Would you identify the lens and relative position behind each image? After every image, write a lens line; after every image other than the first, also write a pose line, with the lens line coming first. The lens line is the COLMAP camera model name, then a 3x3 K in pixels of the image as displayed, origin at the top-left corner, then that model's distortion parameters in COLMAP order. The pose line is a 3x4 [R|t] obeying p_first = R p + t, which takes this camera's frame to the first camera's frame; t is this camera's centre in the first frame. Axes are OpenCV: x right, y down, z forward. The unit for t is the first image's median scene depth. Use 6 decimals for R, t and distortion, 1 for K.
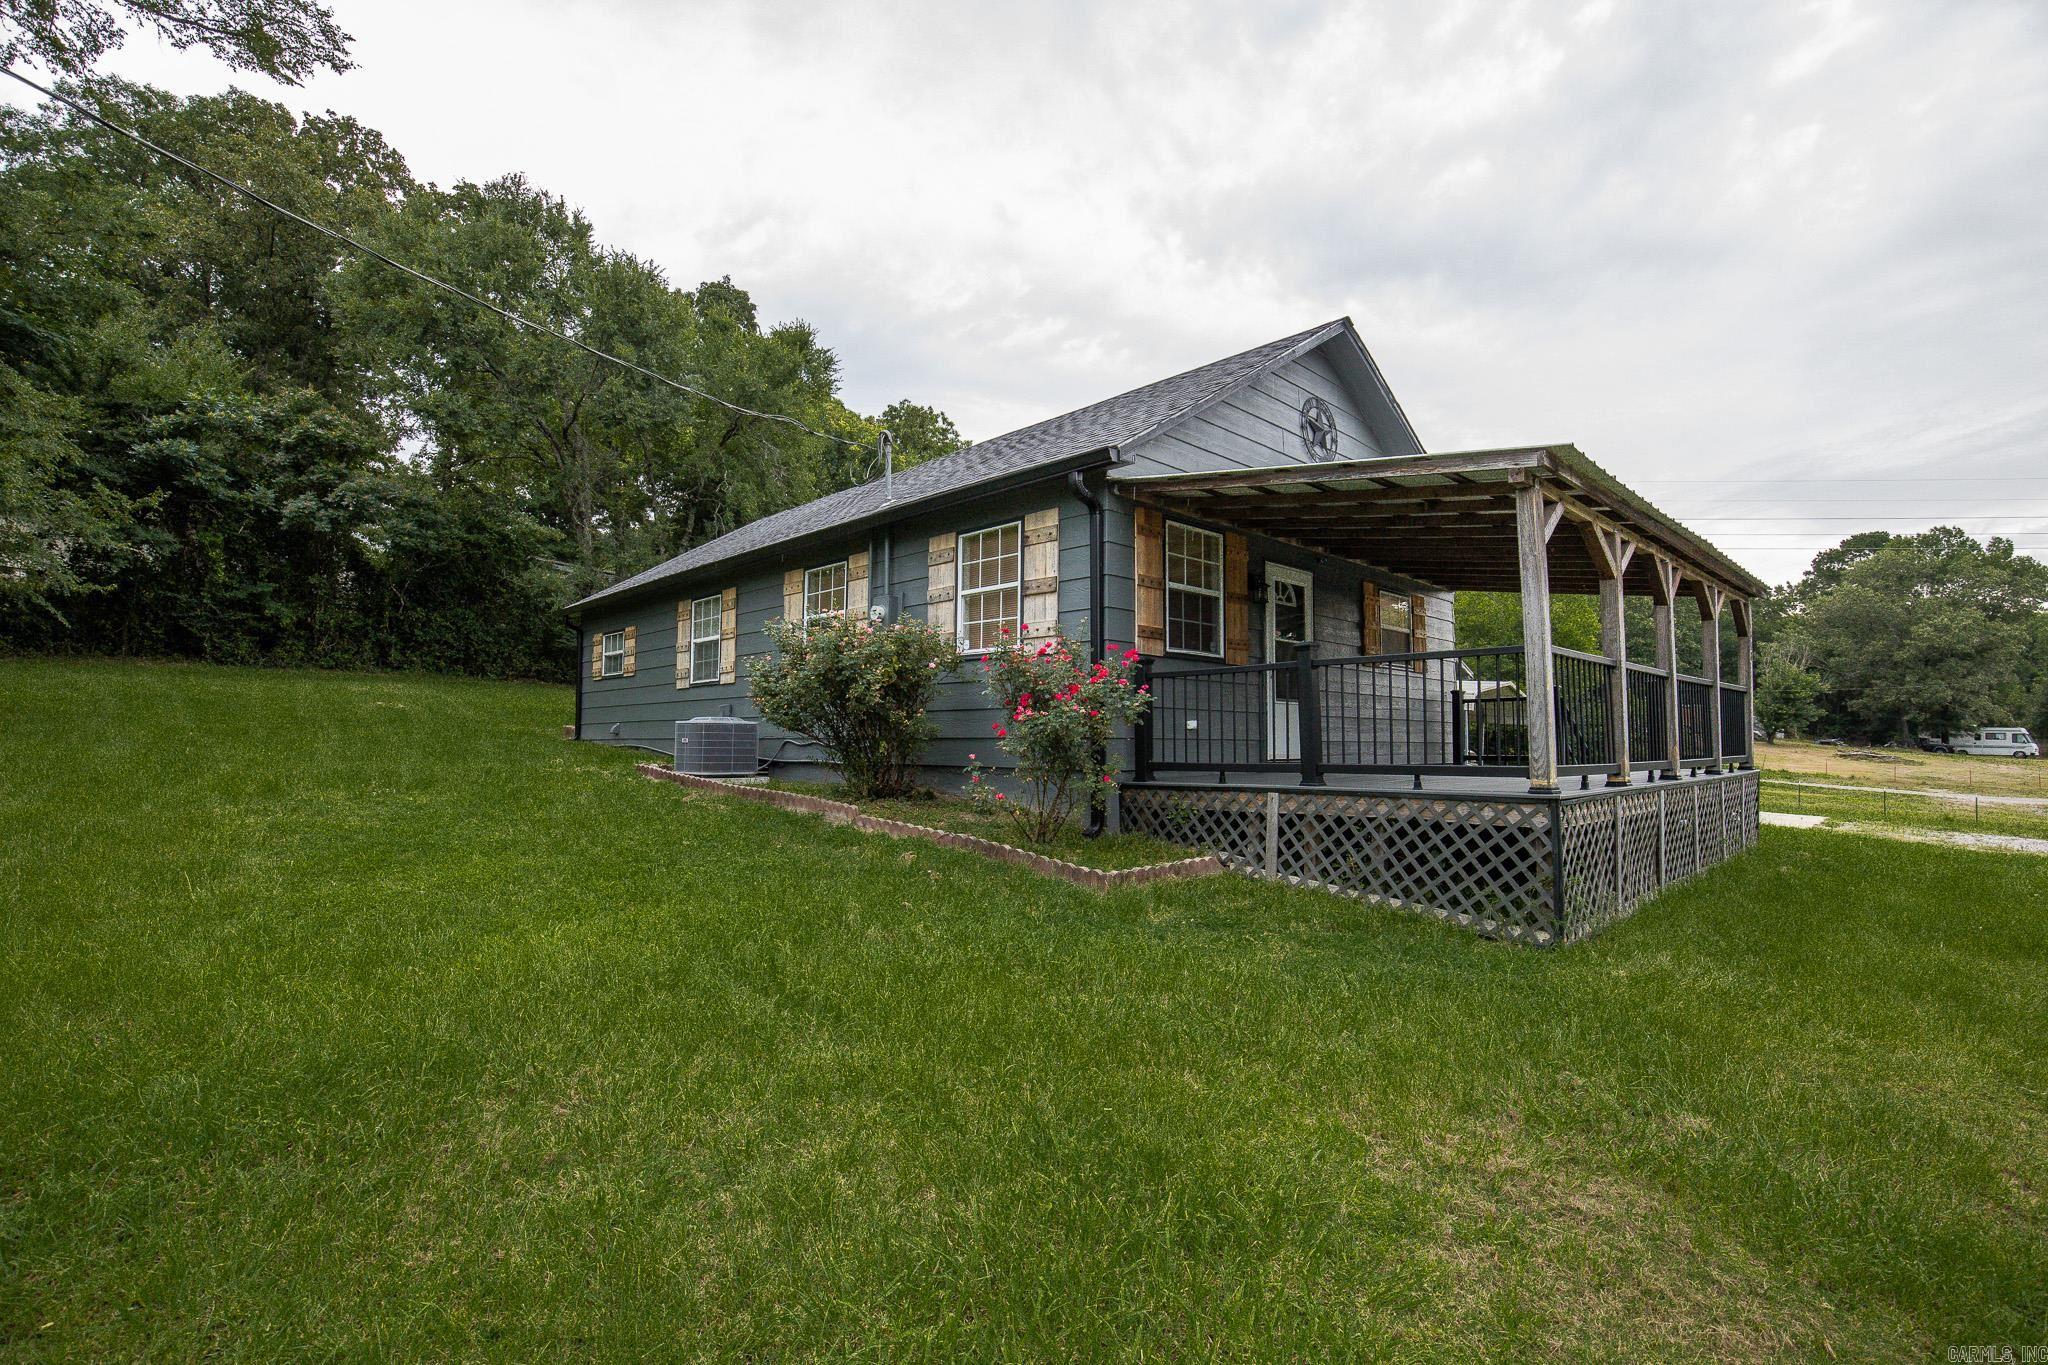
lens RADIAL K [[938.9, 0, 1009.8], [0, 938.9, 691.8], [0, 0, 1]] dist [-0.042152, 0.009434]
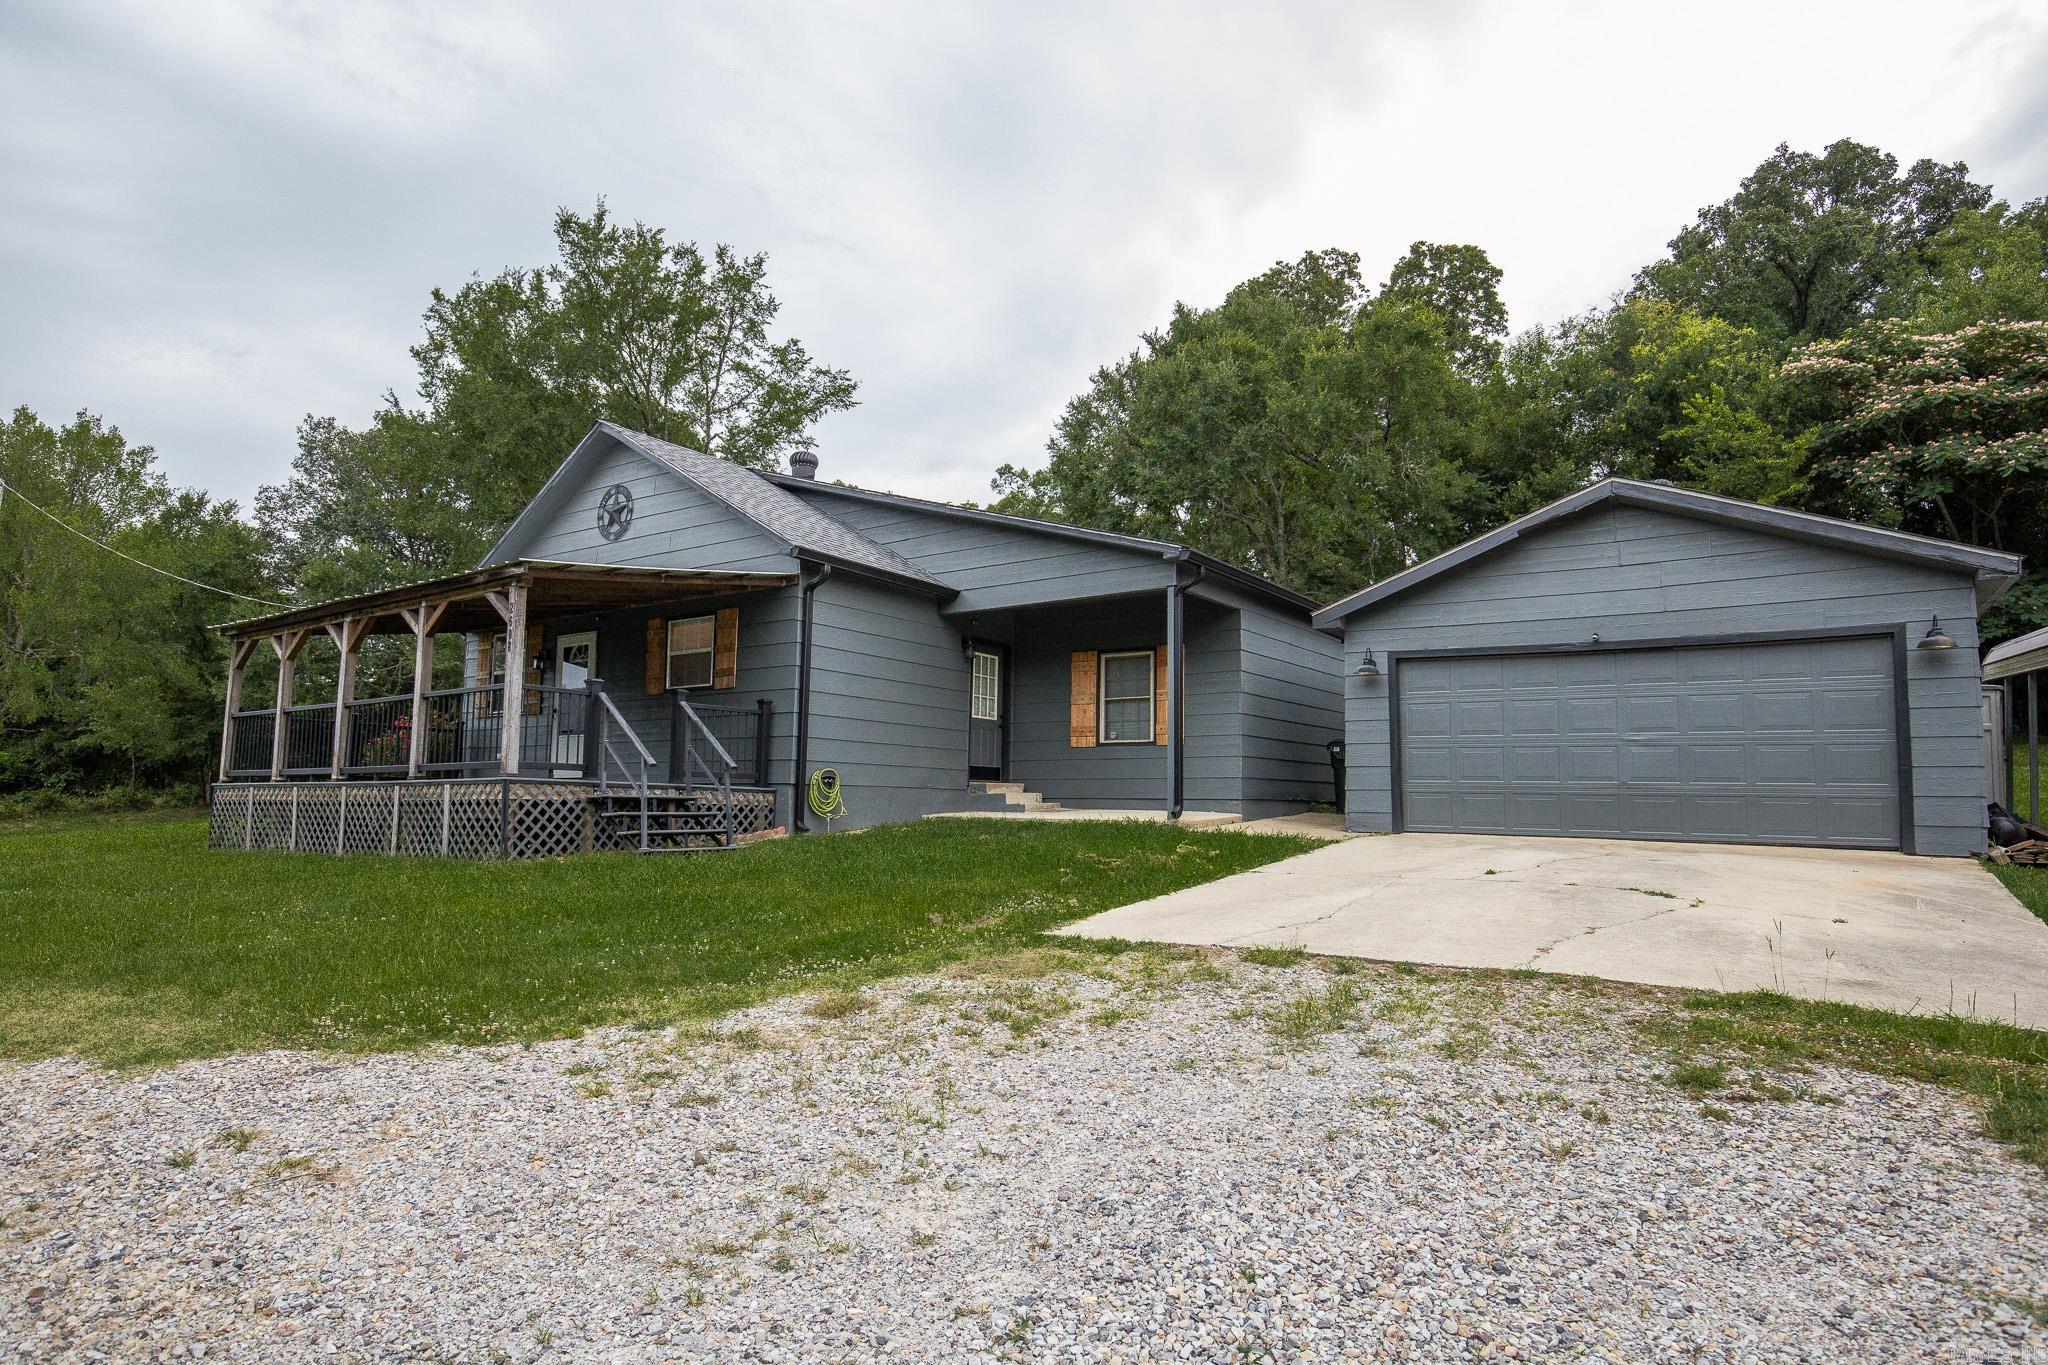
lens RADIAL K [[1128.4, 0, 1018.1], [0, 1128.4, 692.9], [0, 0, 1]] dist [-0.028573, 0.012583]
pose [[0.207769, -0.099834, -0.973070, 0.851653], [0.046323, 0.994666, -0.092159, 0.055040], [0.977081, -0.025928, 0.211285, 0.544501]]
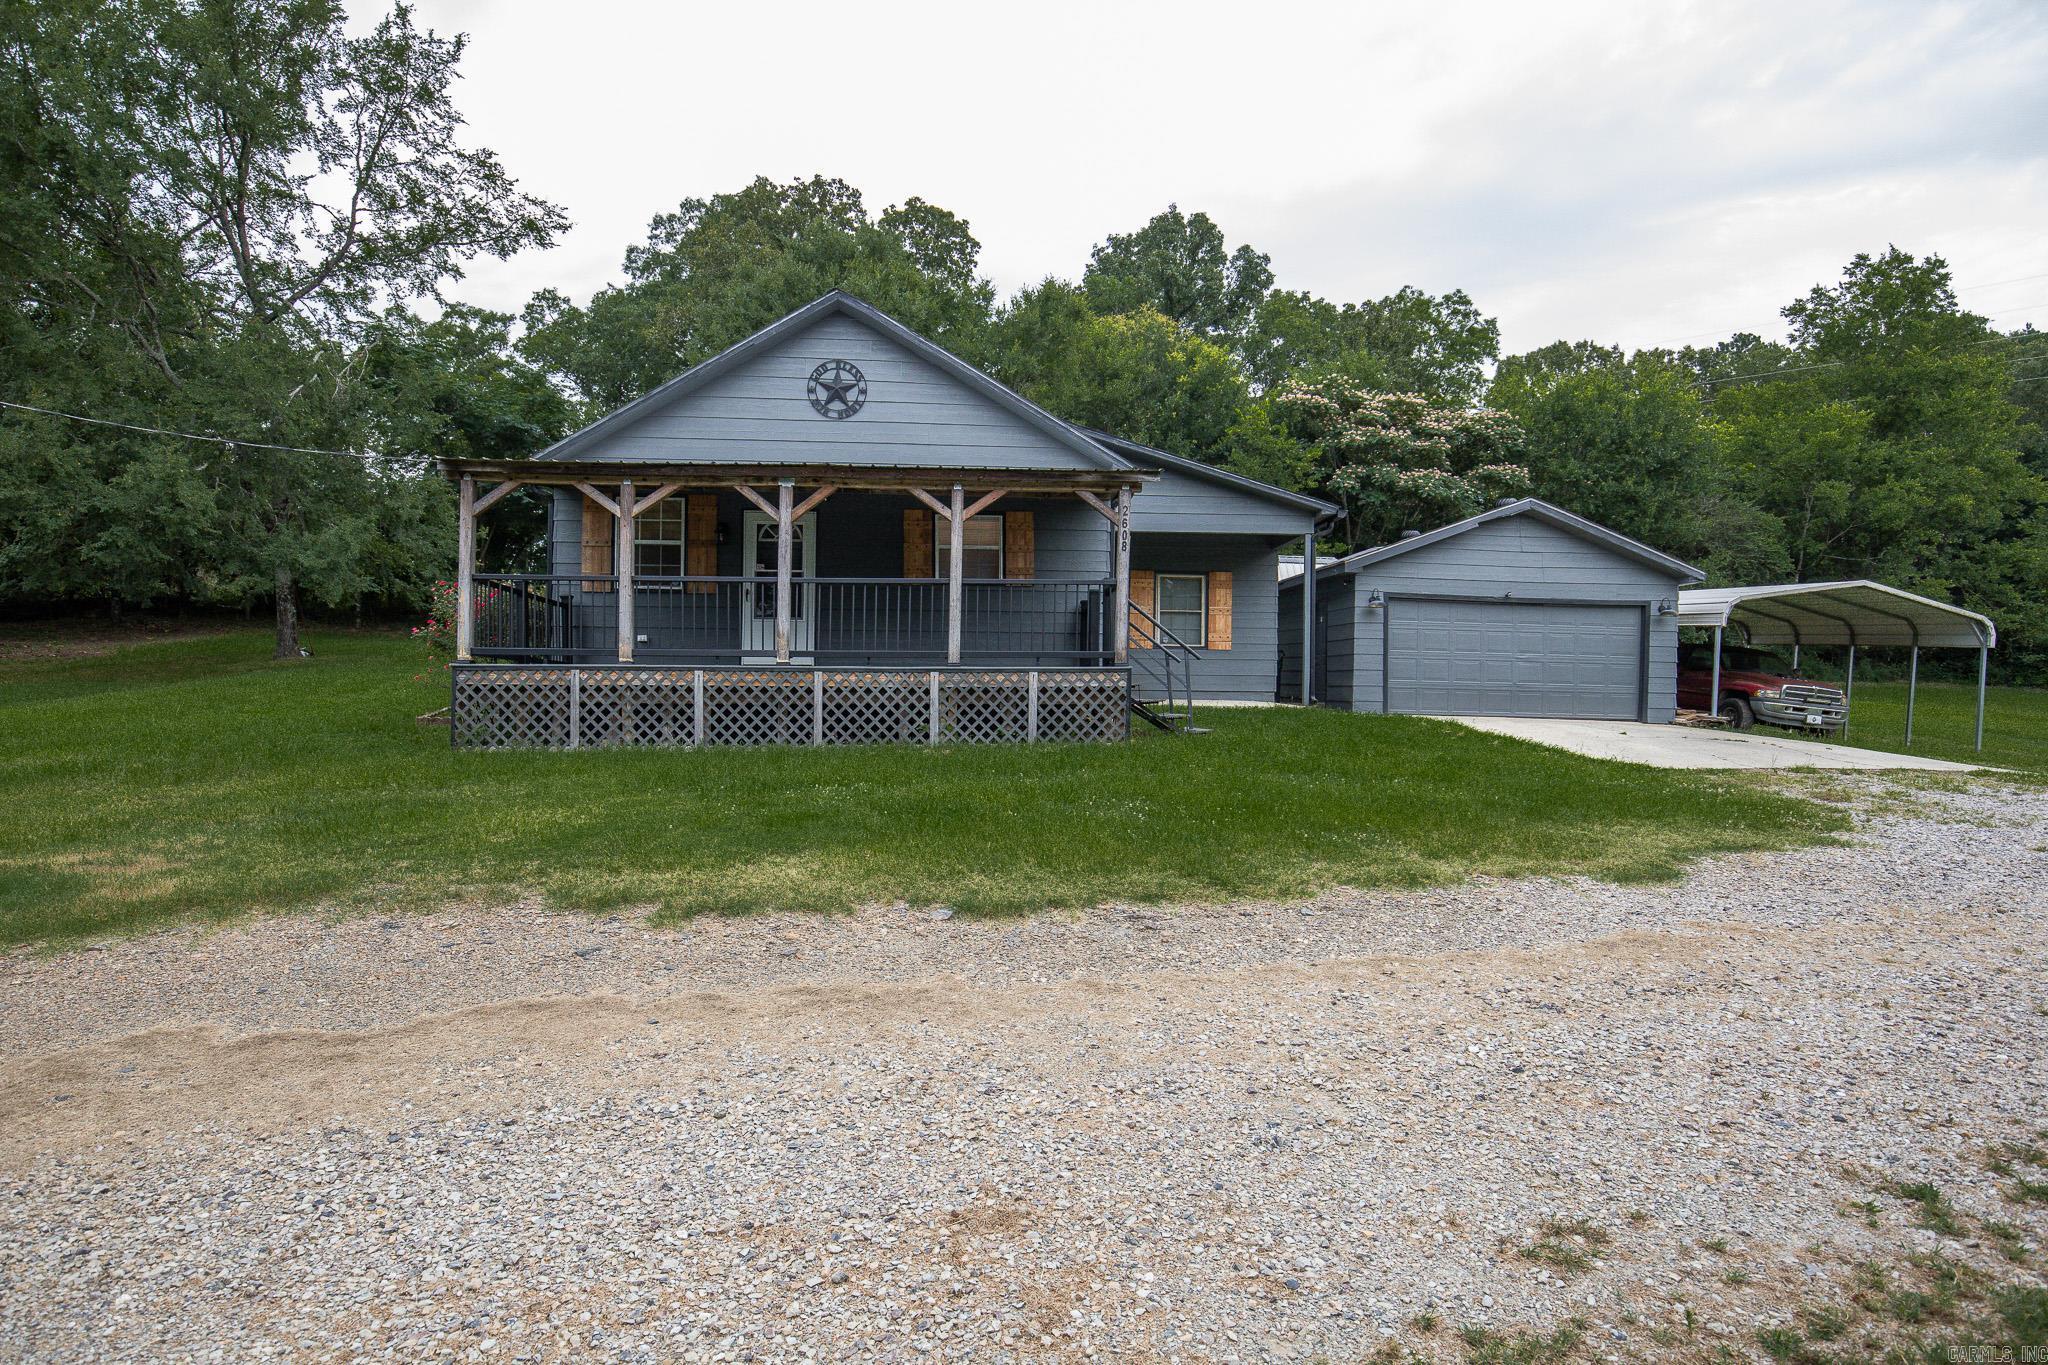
lens RADIAL K [[1110.9, 0, 1019.2], [0, 1110.9, 688.7], [0, 0, 1]] dist [-0.028095, -0.000145]
pose [[0.780529, -0.011129, -0.625020, 0.631104], [0.031976, 0.999243, 0.022139, 0.034491], [0.624301, -0.037266, 0.780294, 0.015403]]
